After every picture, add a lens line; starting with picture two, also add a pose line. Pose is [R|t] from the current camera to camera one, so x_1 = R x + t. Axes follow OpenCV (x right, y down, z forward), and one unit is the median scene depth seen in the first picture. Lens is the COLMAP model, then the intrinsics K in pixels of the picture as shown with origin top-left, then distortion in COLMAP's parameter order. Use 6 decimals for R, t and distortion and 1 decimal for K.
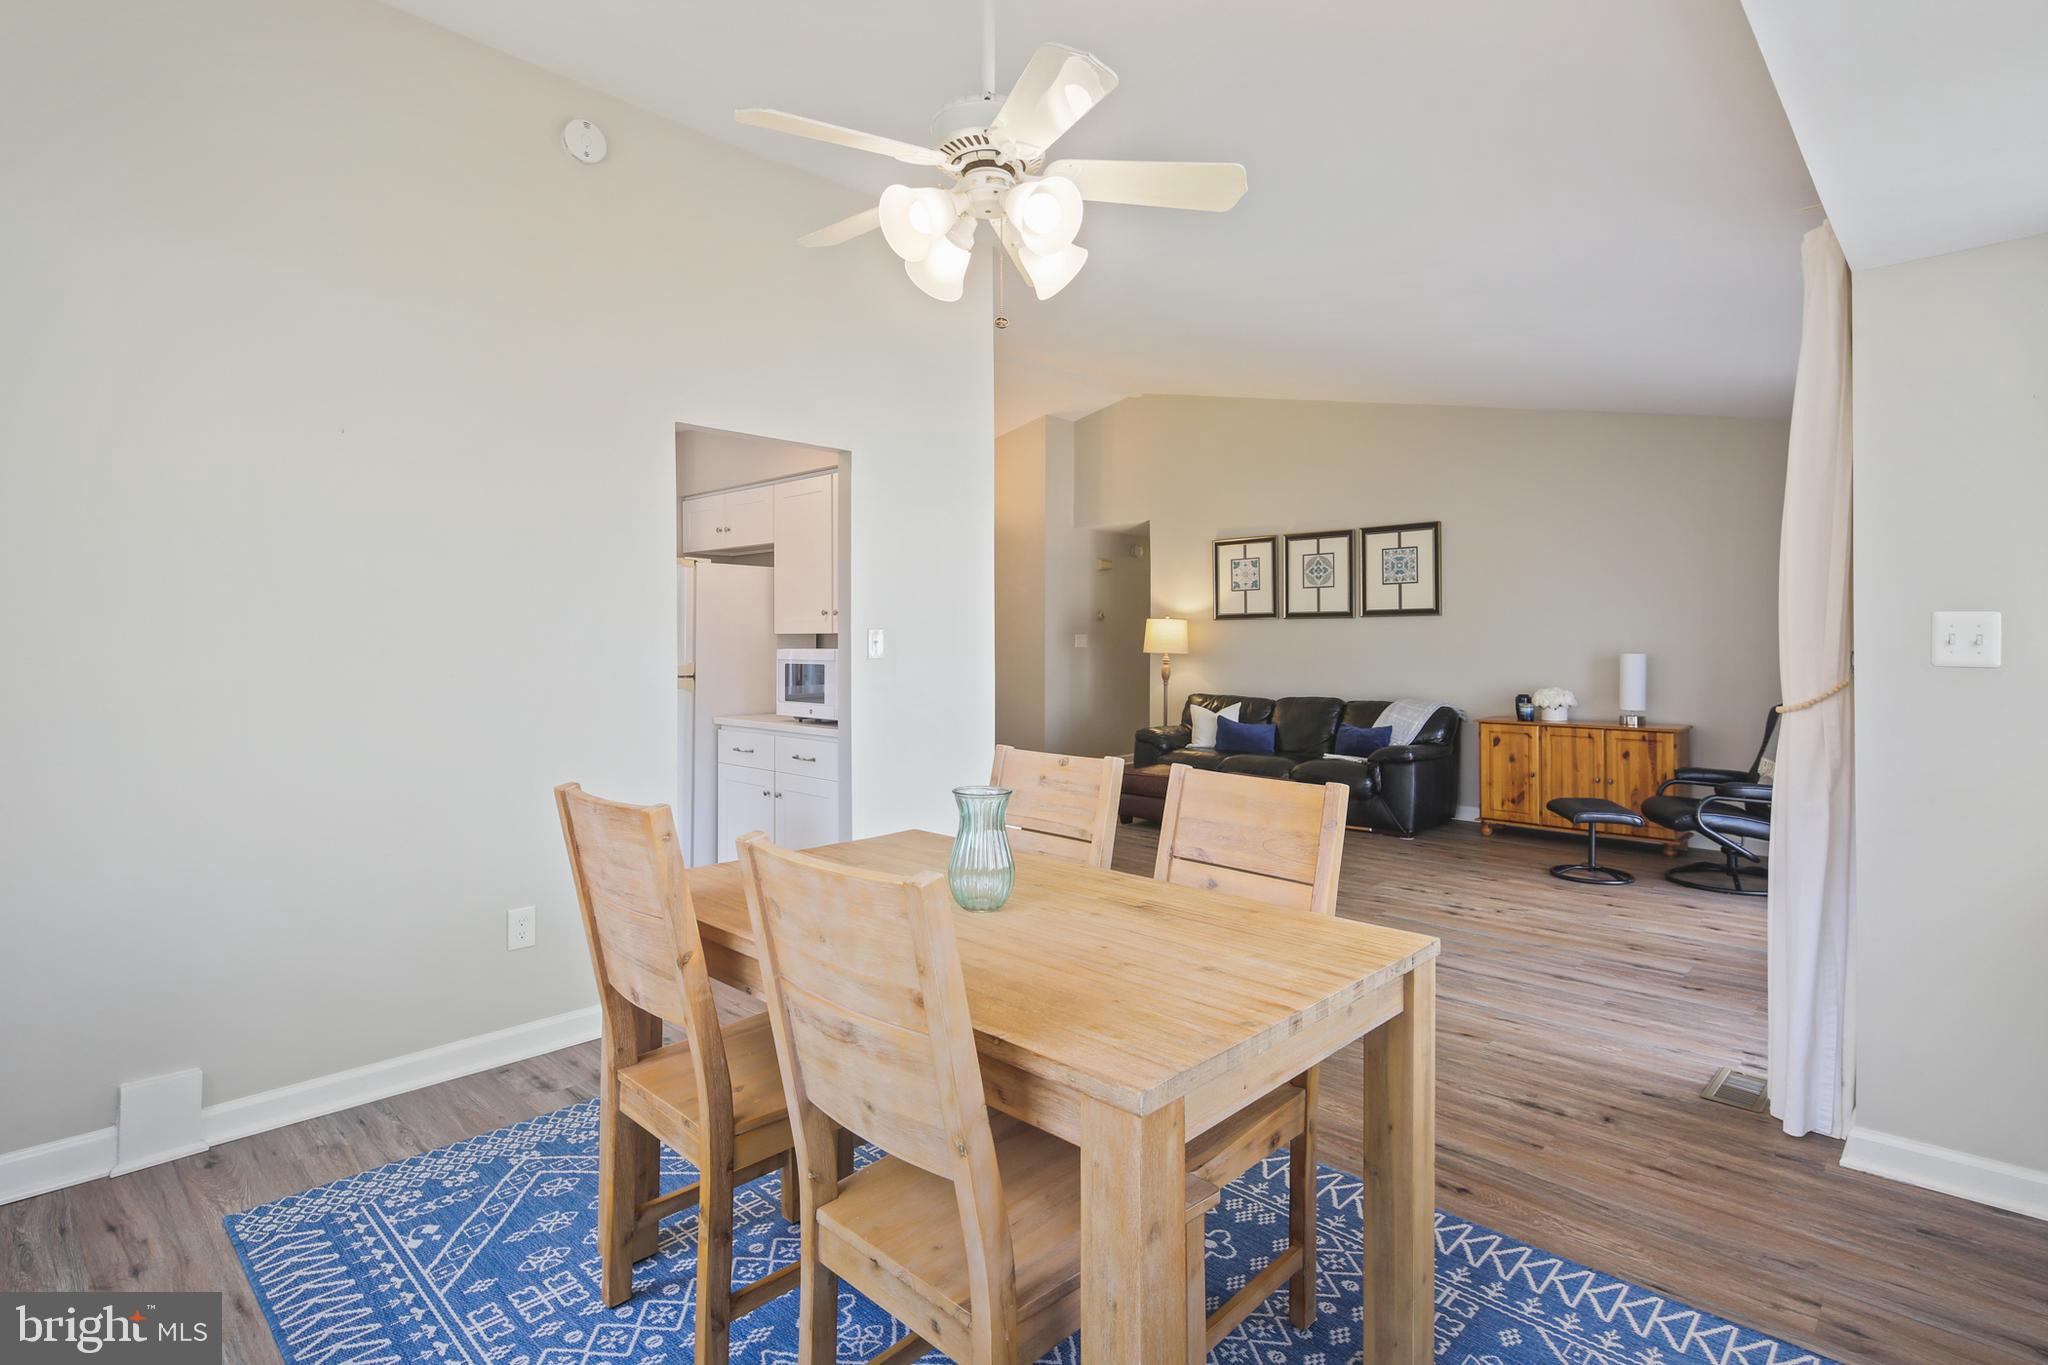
lens RADIAL K [[1004.6, 0, 1018.8], [0, 1004.6, 641.9], [0, 0, 1]] dist [0.000293, -0.000390]
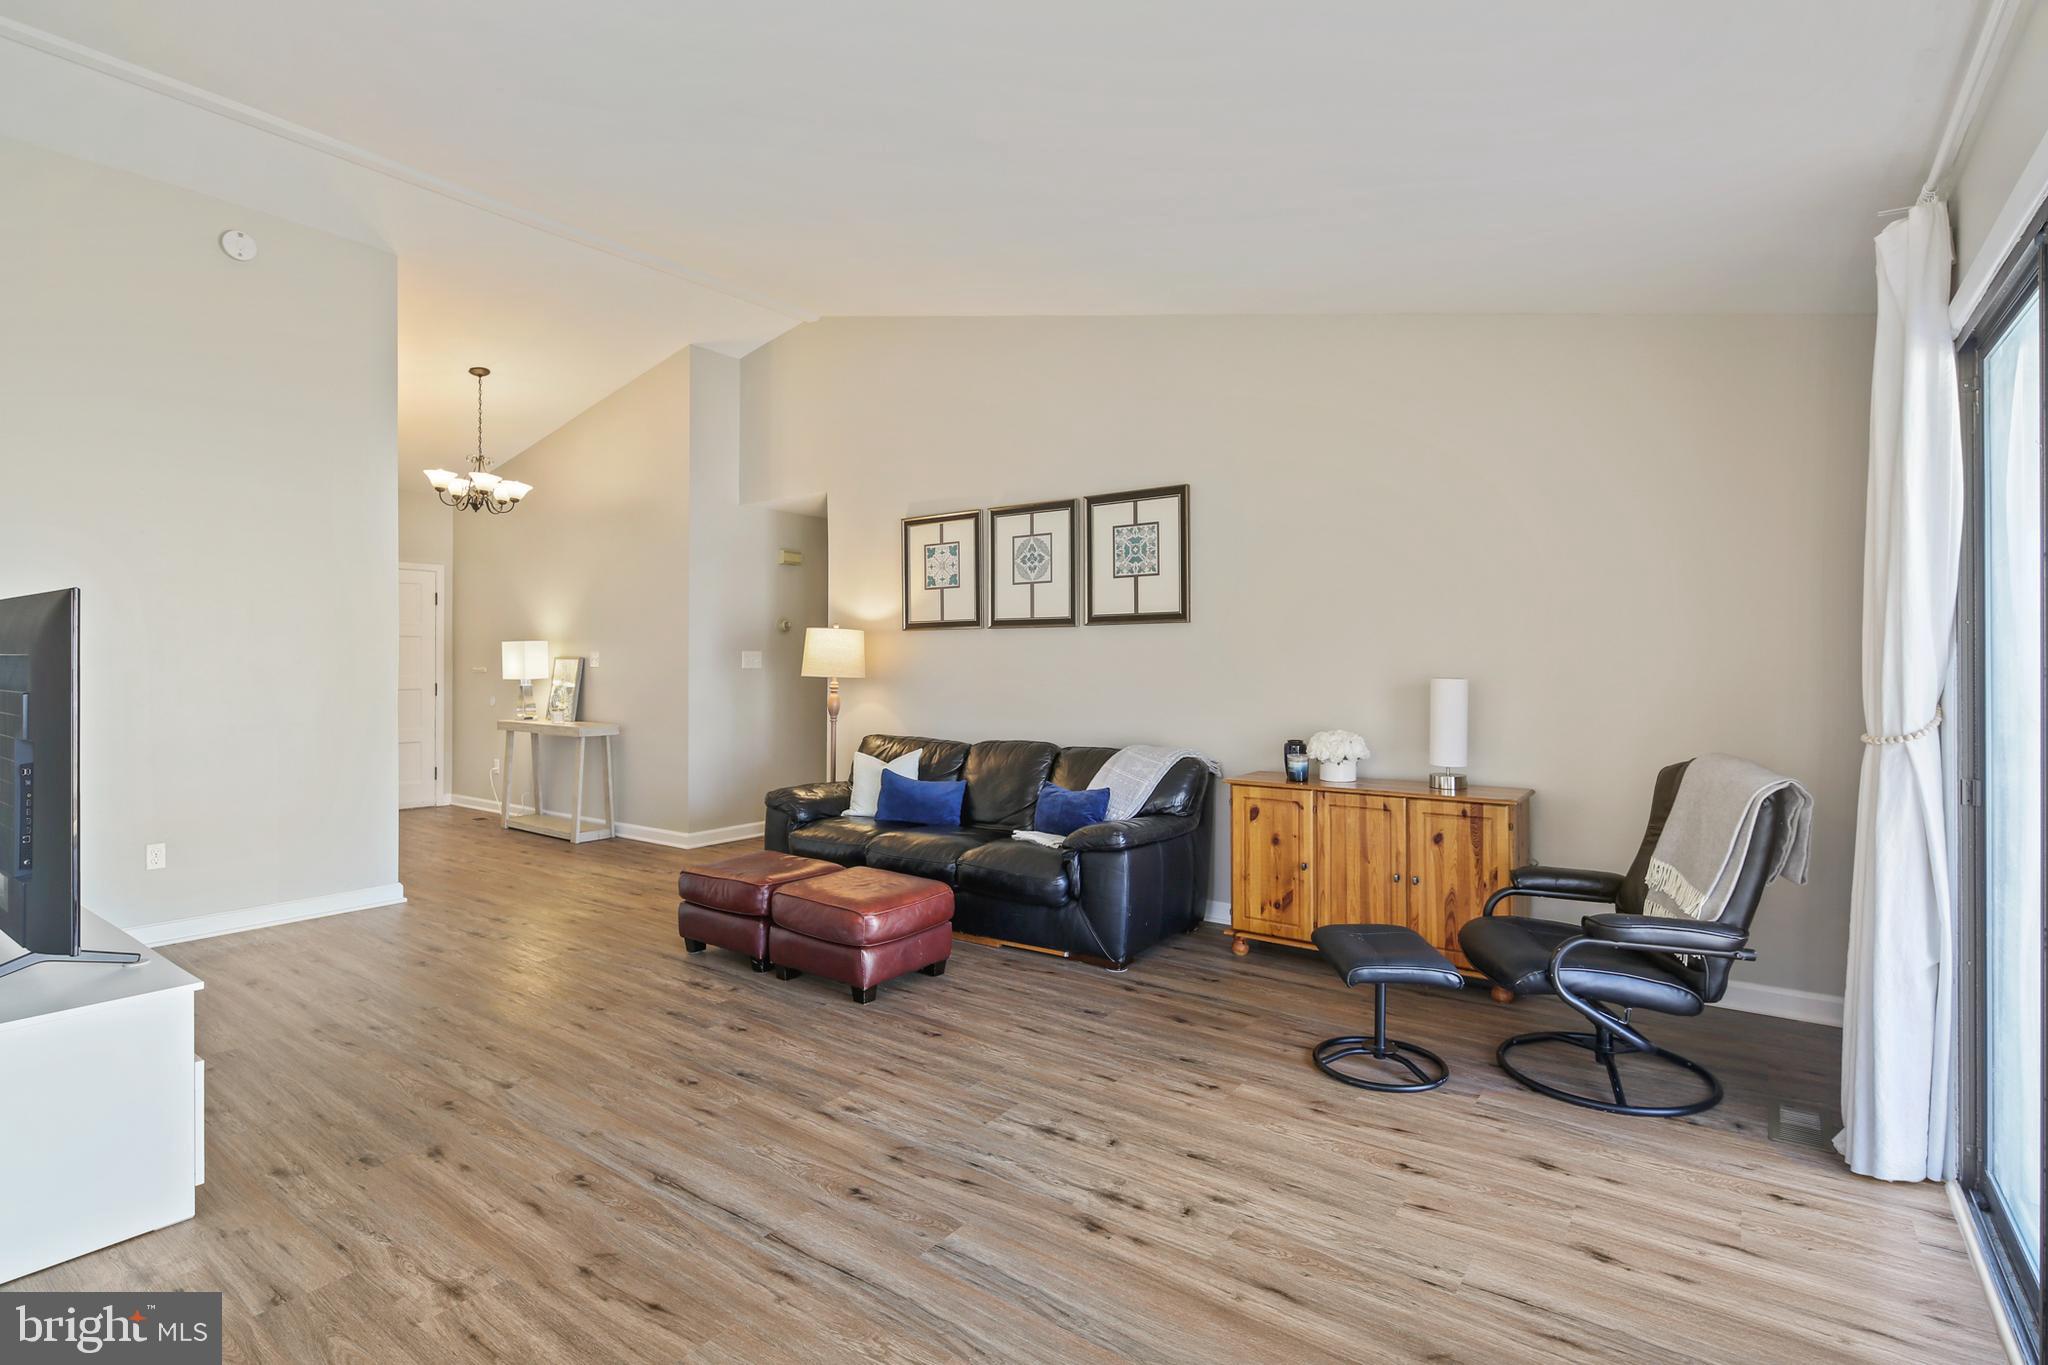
lens RADIAL K [[979.0, 0, 1026.4], [0, 979.0, 674.4], [0, 0, 1]] dist [-0.002445, -0.000631]
pose [[0.990691, -0.000177, 0.136127, 0.213482], [-0.001404, 0.999933, 0.011522, 0.001513], [-0.136120, -0.011606, 0.990624, 0.344831]]
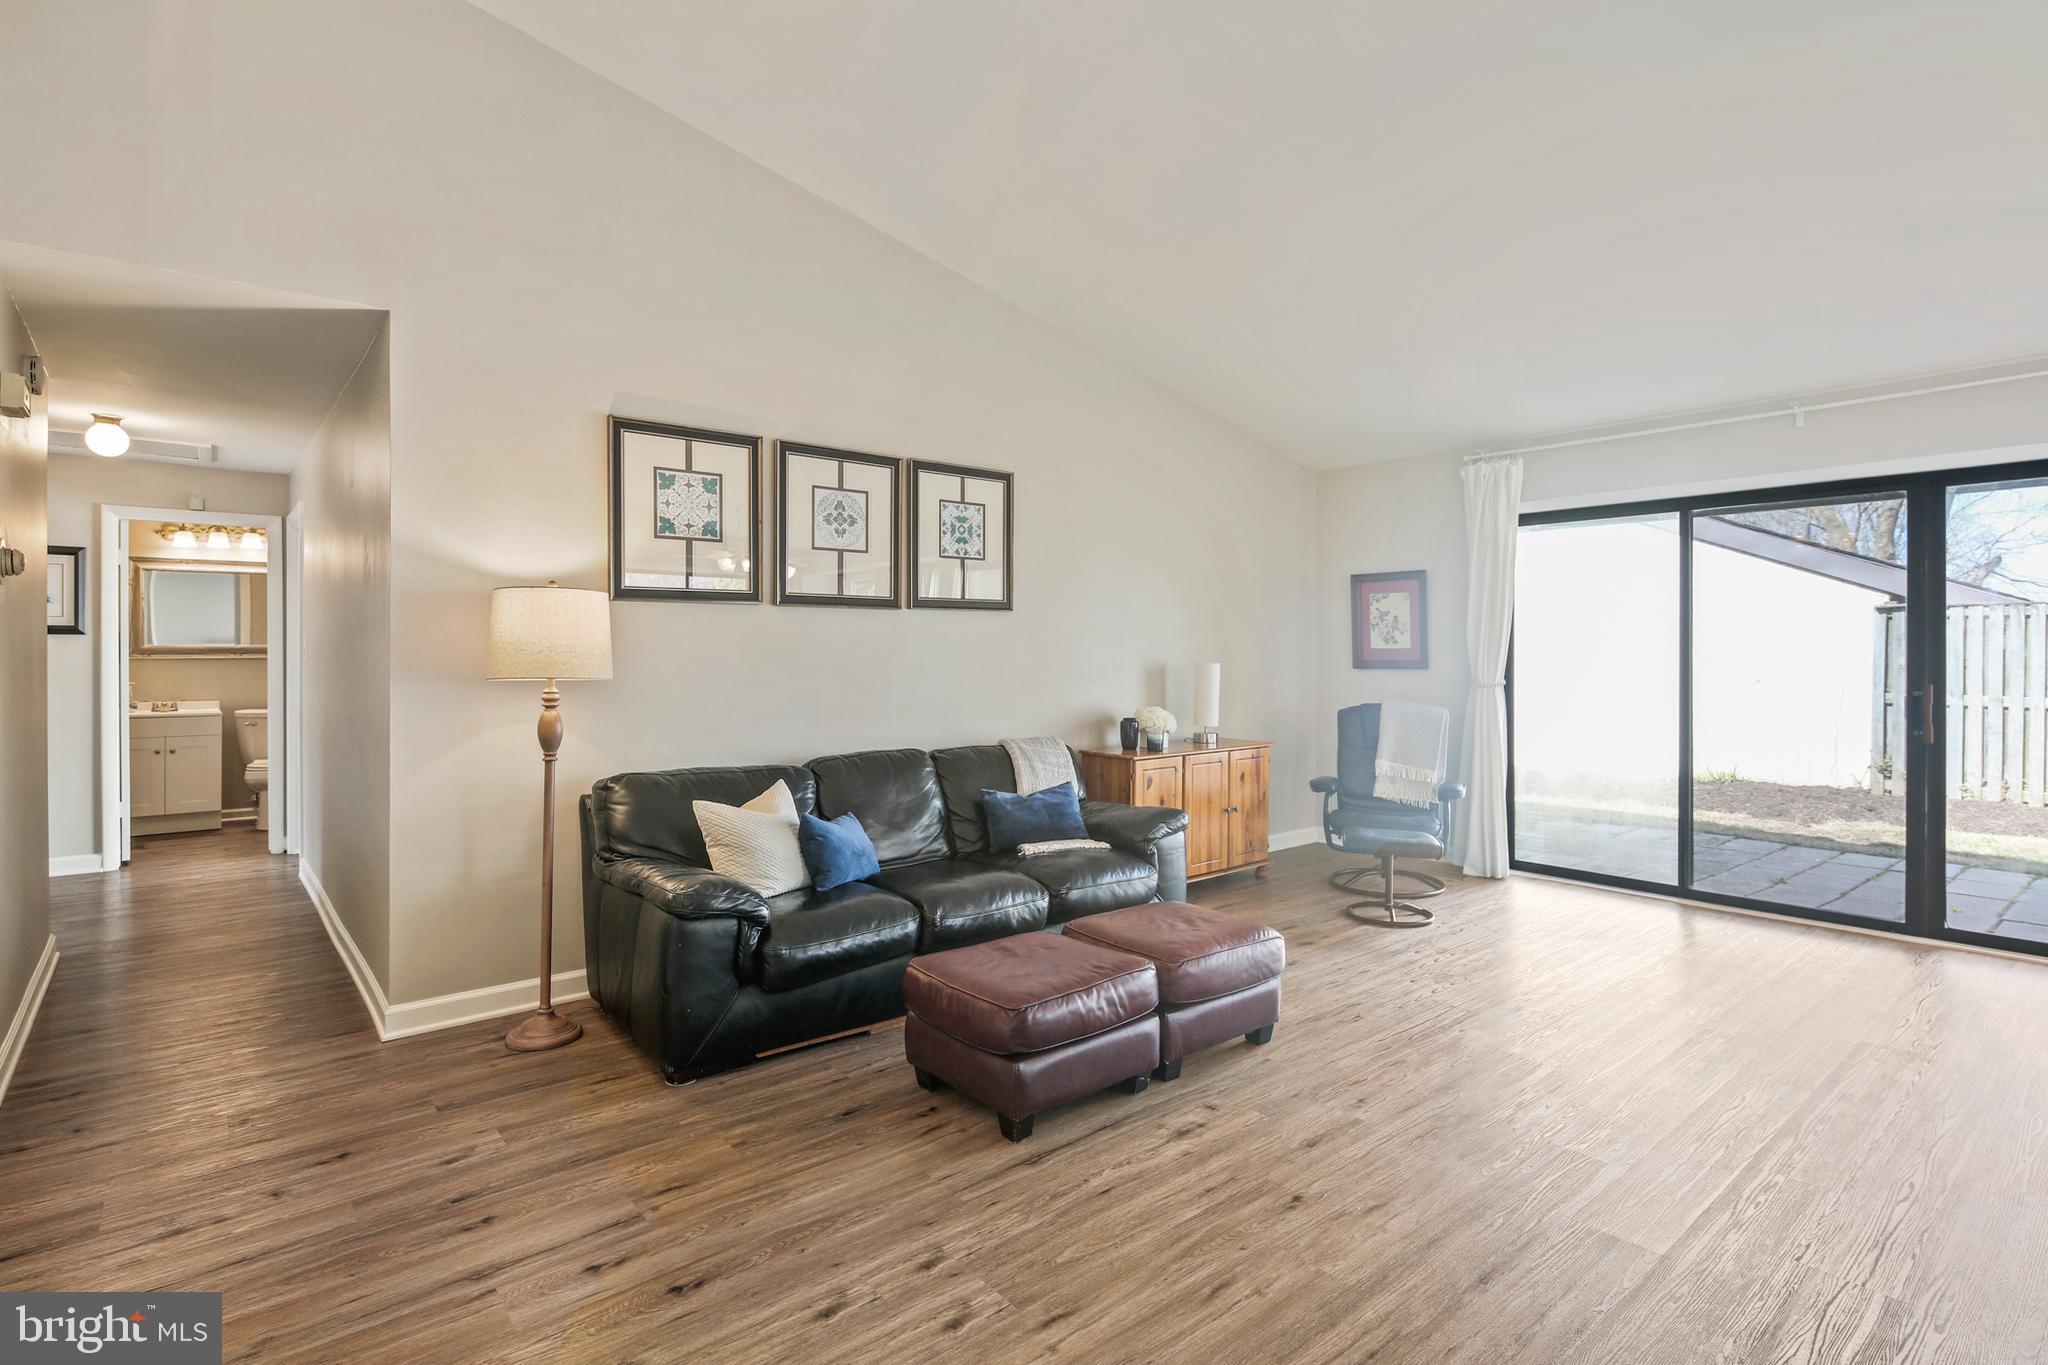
lens RADIAL K [[1008.6, 0, 1023.9], [0, 1008.6, 655.2], [0, 0, 1]] dist [0.000482, -0.000788]
pose [[0.103188, -0.007367, 0.994635, -0.248895], [-0.002630, 0.999967, 0.007679, -0.002072], [-0.994658, -0.003408, 0.103166, 0.894032]]
